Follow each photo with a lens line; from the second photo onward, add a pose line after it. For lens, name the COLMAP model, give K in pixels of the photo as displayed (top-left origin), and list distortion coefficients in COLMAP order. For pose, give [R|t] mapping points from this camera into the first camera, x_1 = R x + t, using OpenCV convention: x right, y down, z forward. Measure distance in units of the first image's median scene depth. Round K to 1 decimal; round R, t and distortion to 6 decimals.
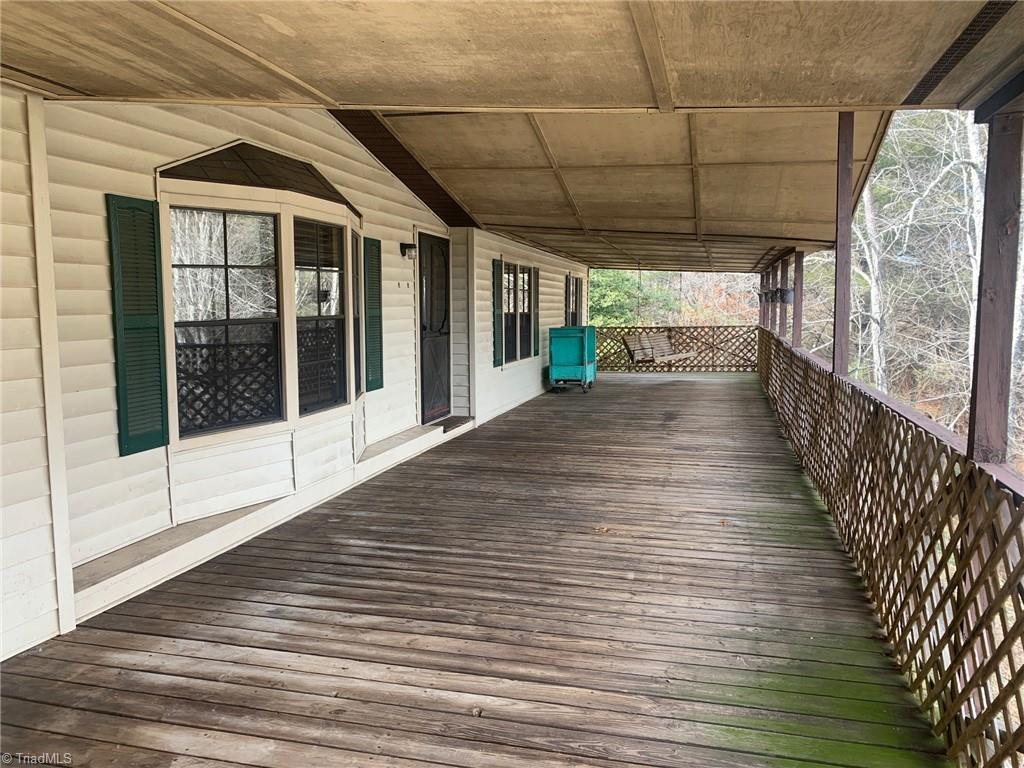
lens RADIAL K [[784.9, 0, 507.1], [0, 784.9, 379.5], [0, 0, 1]] dist [0.018615, -0.015378]
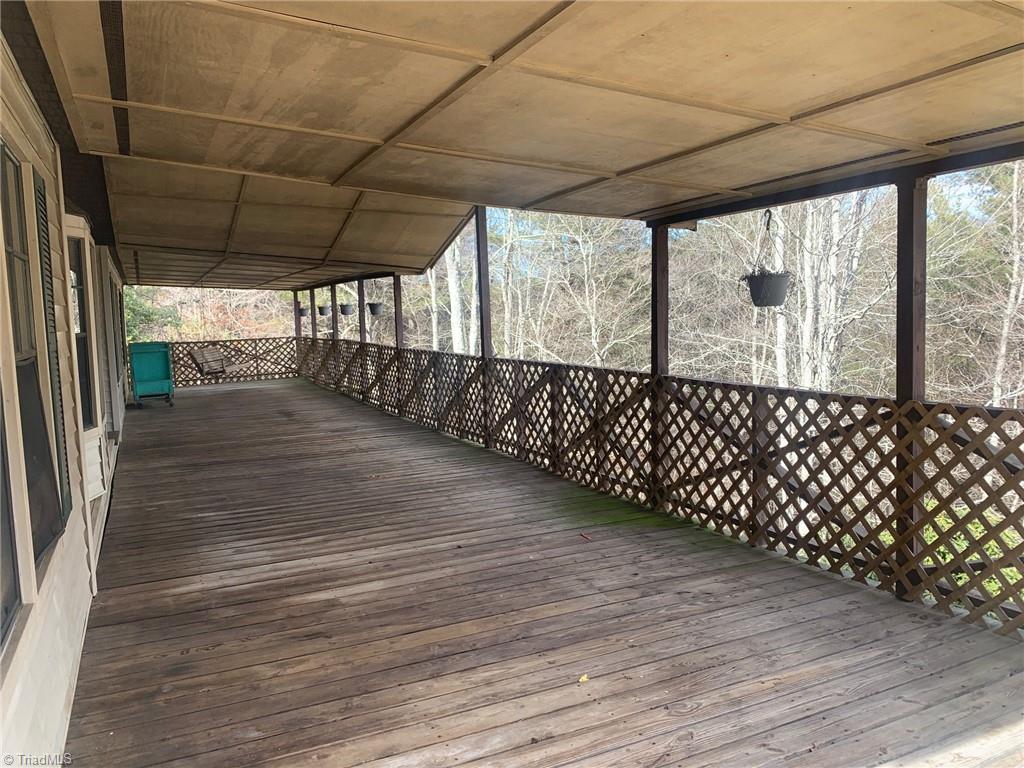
lens RADIAL K [[784.9, 0, 519.0], [0, 784.9, 381.5], [0, 0, 1]] dist [0.018615, -0.015378]
pose [[0.756026, -0.074965, 0.650235, -0.380819], [0.087176, 0.996102, 0.013480, 0.019023], [-0.648711, 0.046494, 0.759614, -0.150923]]
